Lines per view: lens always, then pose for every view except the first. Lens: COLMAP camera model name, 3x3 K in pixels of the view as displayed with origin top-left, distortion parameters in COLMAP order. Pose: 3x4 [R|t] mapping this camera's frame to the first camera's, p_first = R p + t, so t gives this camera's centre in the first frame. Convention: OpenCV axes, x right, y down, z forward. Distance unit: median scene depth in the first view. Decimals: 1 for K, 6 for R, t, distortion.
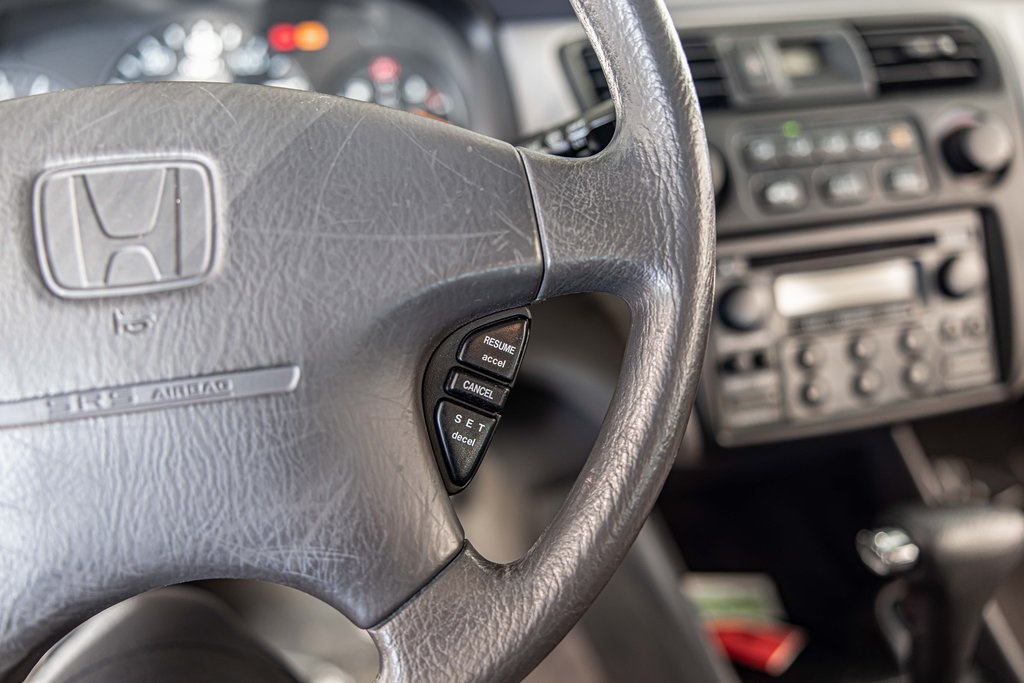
lens RADIAL K [[834.2, 0, 512.0], [0, 834.2, 341.5], [0, 0, 1]] dist [-0.034974, 0.042759]
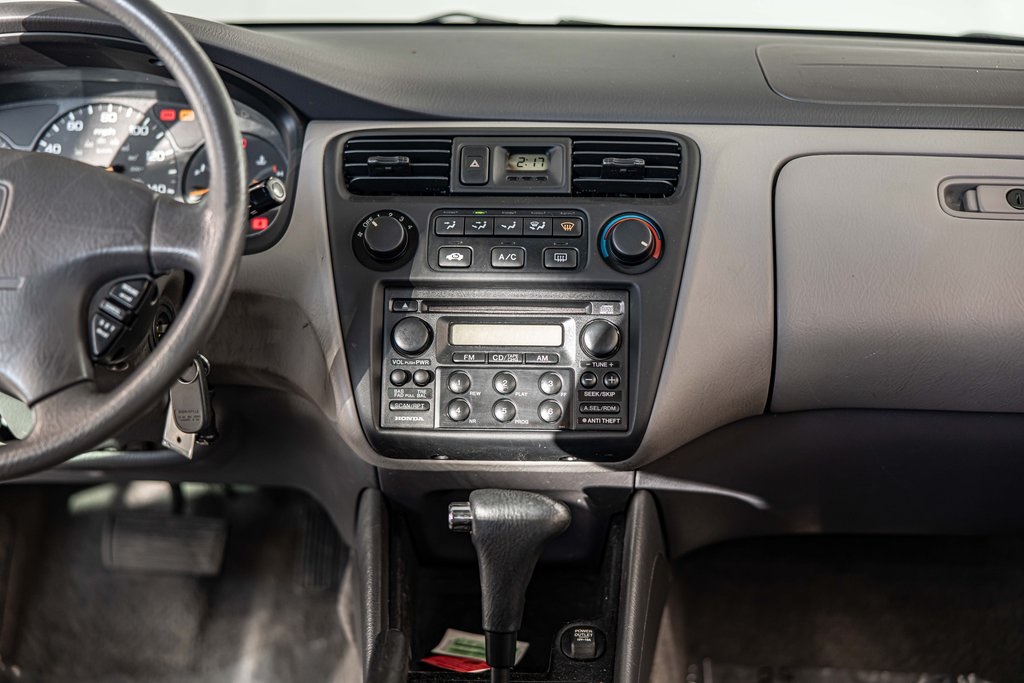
lens RADIAL K [[1602.8, 0, 512.0], [0, 1602.8, 341.5], [0, 0, 1]] dist [-0.018580, -0.065957]
pose [[0.964456, 0.111561, -0.239539, 1.102601], [-0.151511, 0.976164, -0.155399, 0.356701], [0.216493, 0.186168, 0.958370, -1.494721]]
